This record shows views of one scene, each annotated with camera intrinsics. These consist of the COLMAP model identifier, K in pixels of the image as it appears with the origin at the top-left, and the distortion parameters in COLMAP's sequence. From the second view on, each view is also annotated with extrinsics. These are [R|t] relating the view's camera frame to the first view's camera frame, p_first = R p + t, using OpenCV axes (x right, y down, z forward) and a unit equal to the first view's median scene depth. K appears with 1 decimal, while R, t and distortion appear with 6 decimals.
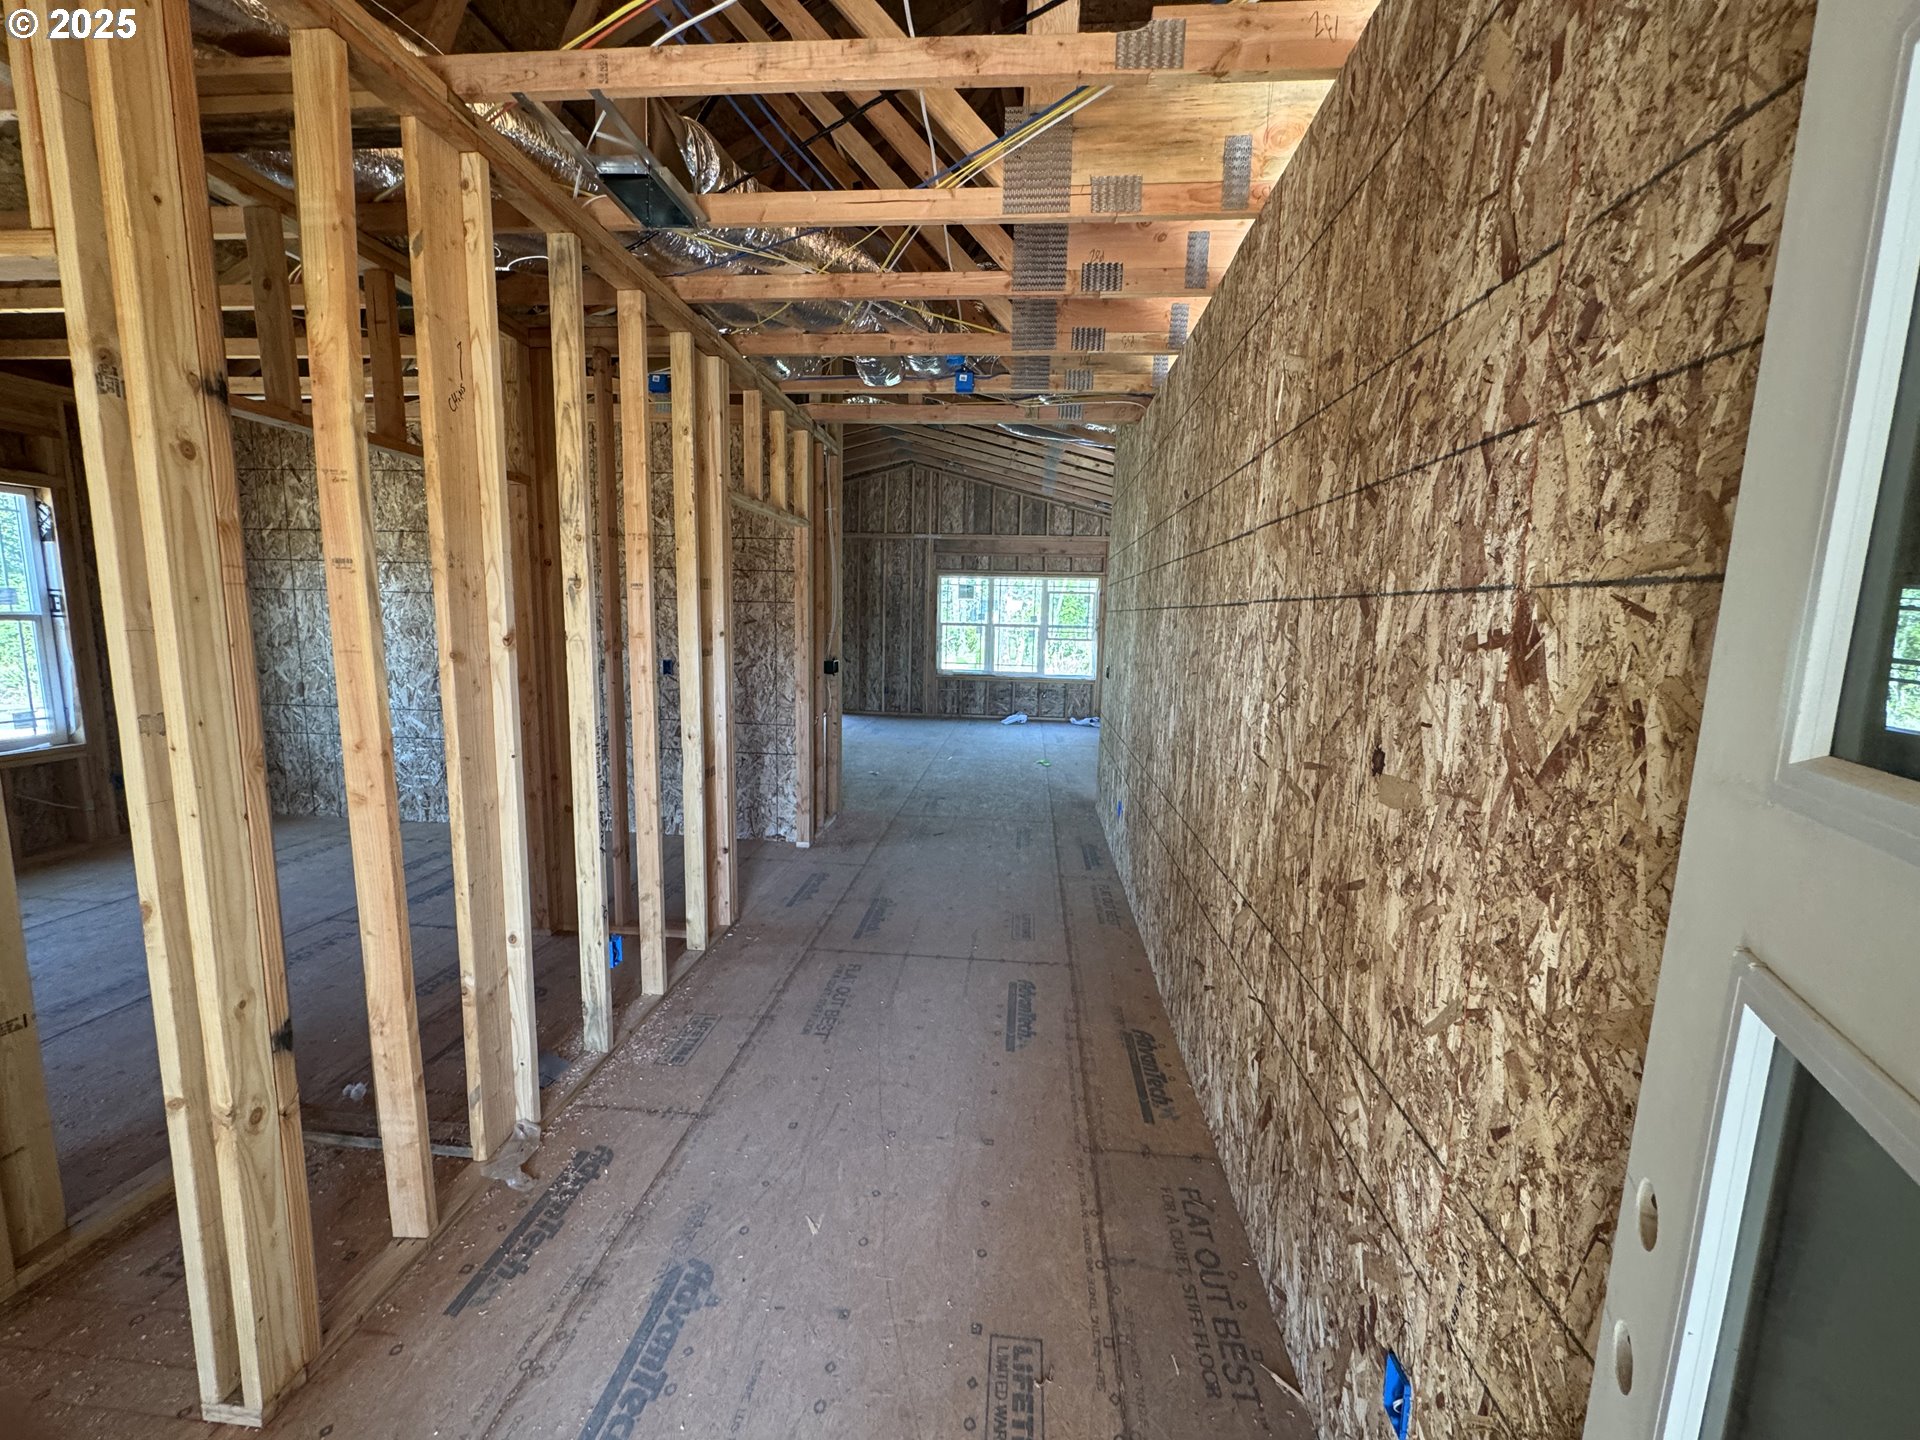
lens RADIAL K [[766.1, 0, 965.1], [0, 766.1, 720.7], [0, 0, 1]] dist [-0.001426, -0.000036]
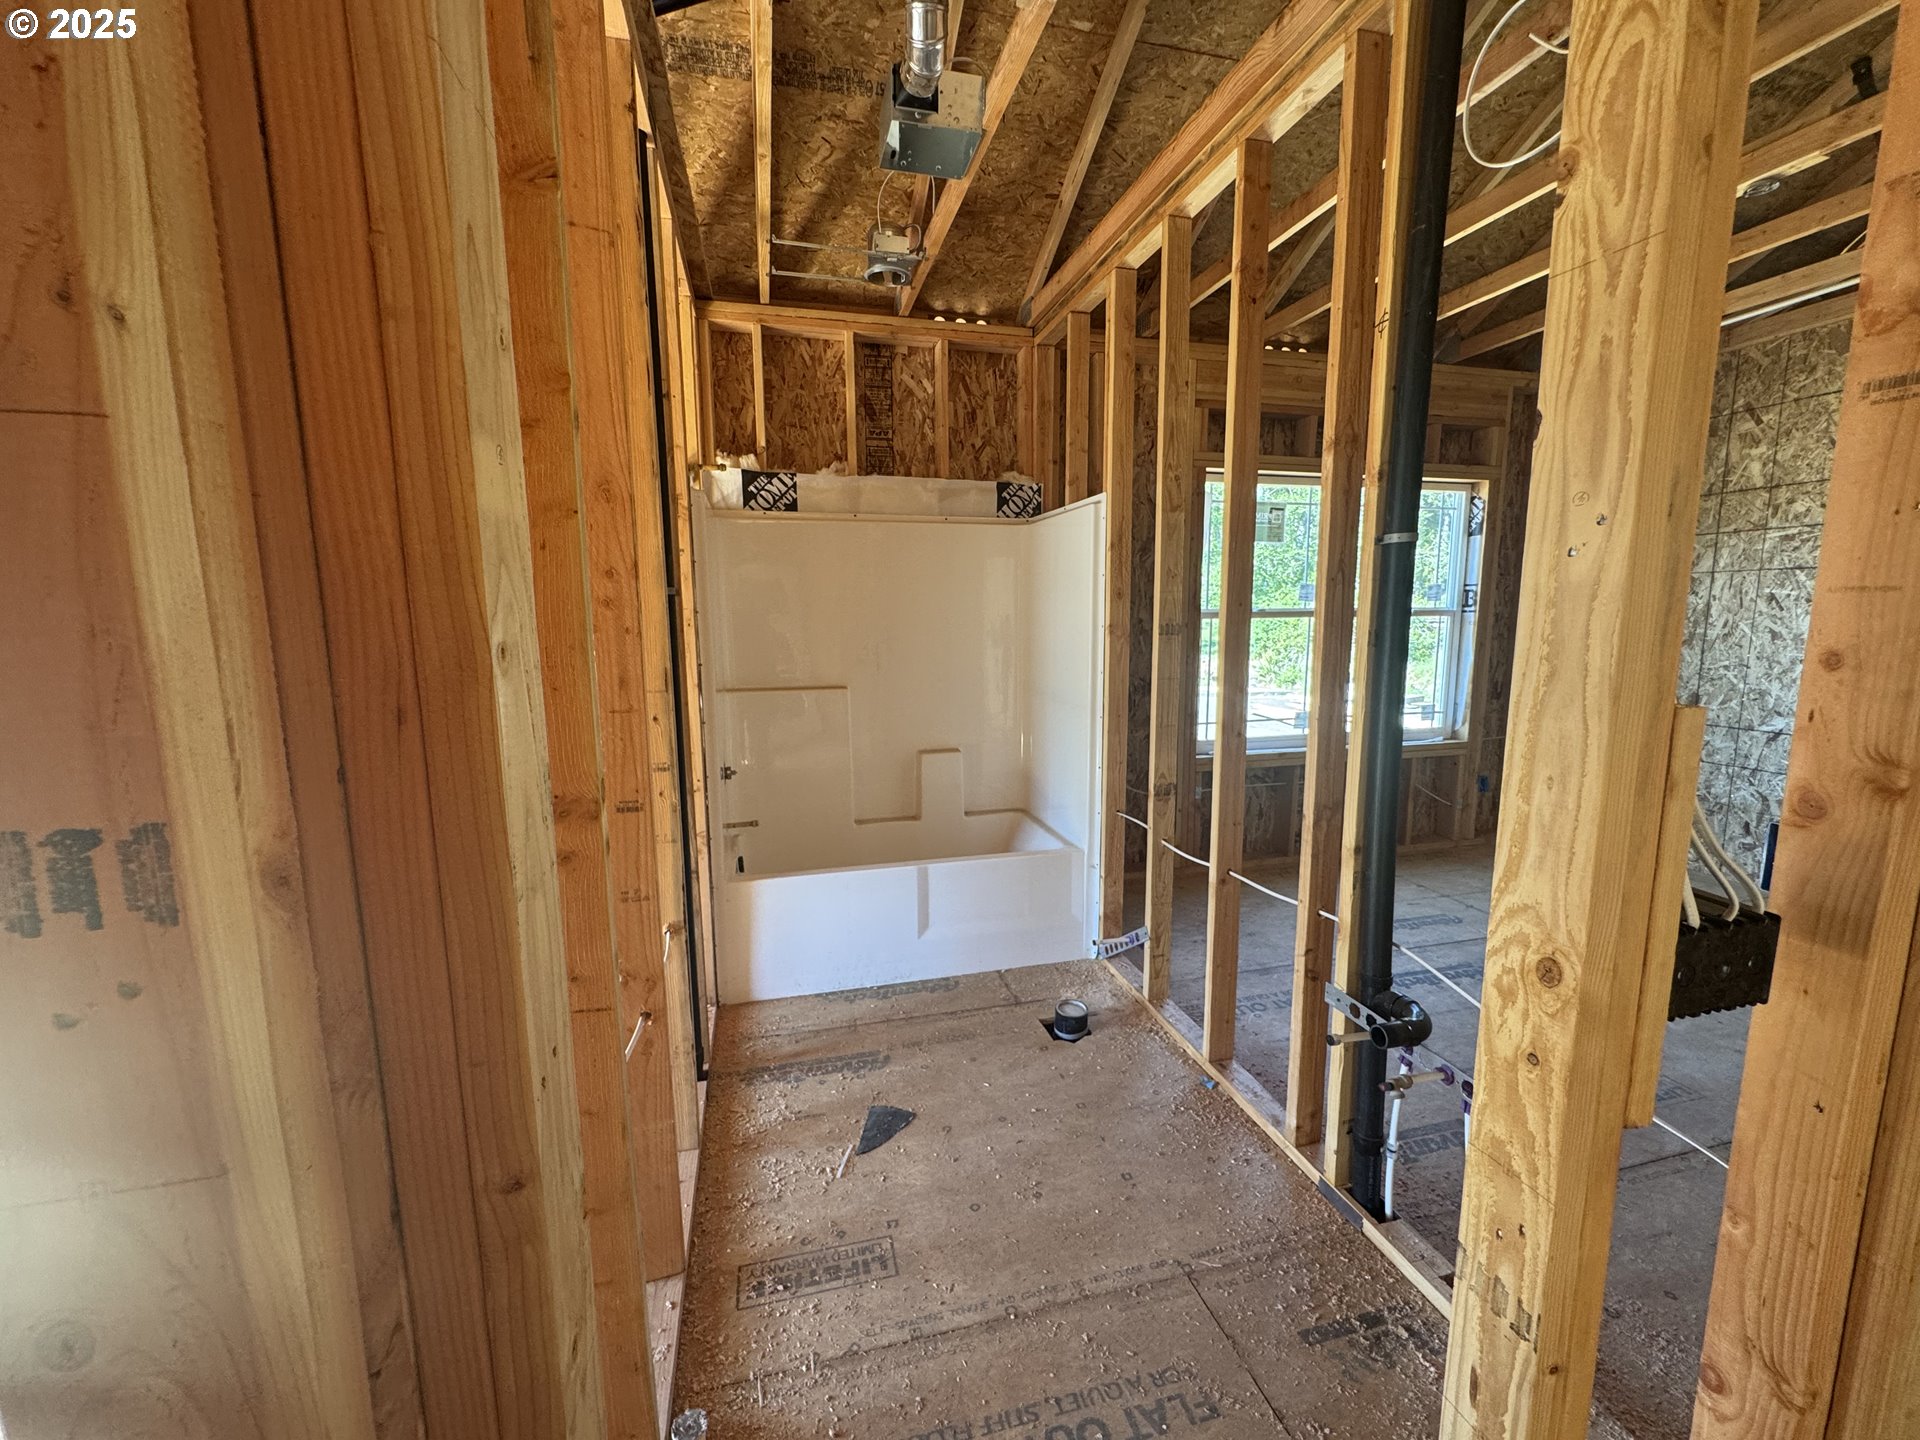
lens RADIAL K [[766.1, 0, 951.6], [0, 766.1, 713.2], [0, 0, 1]] dist [-0.001426, -0.000036]
pose [[0.321544, 0.098499, -0.941758, -0.398426], [-0.115799, 0.991200, 0.064133, 0.007111], [0.939787, 0.088433, 0.330121, 0.048059]]
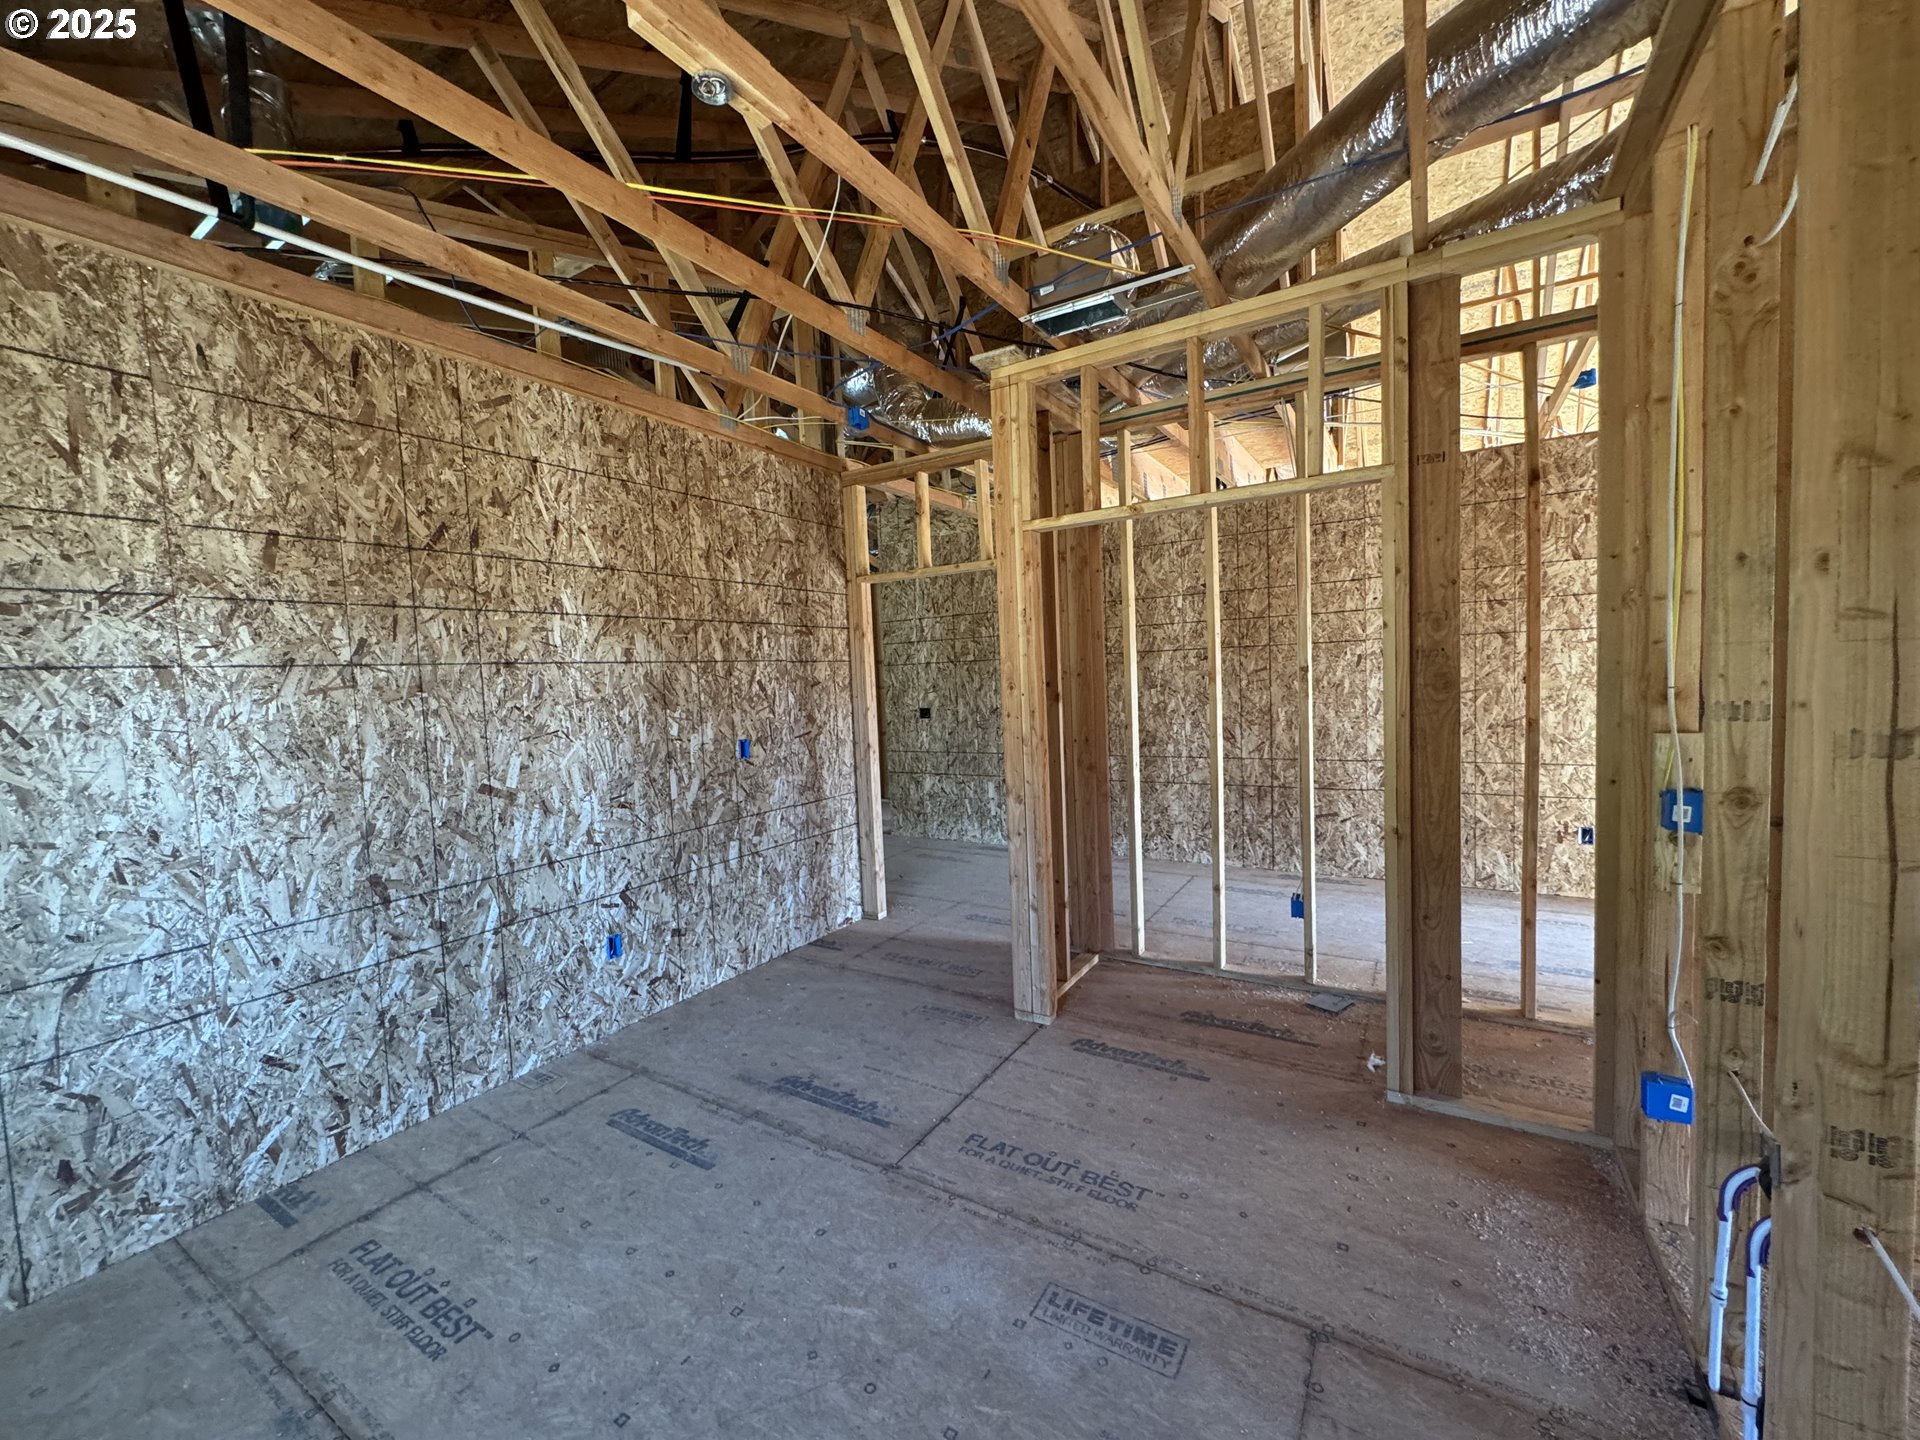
lens RADIAL K [[766.1, 0, 971.7], [0, 766.1, 717.1], [0, 0, 1]] dist [-0.001426, -0.000036]
pose [[0.434492, -0.094987, 0.895653, -0.971657], [0.176478, 0.984126, 0.018759, -0.074771], [-0.883217, 0.149913, 0.444358, 0.443306]]
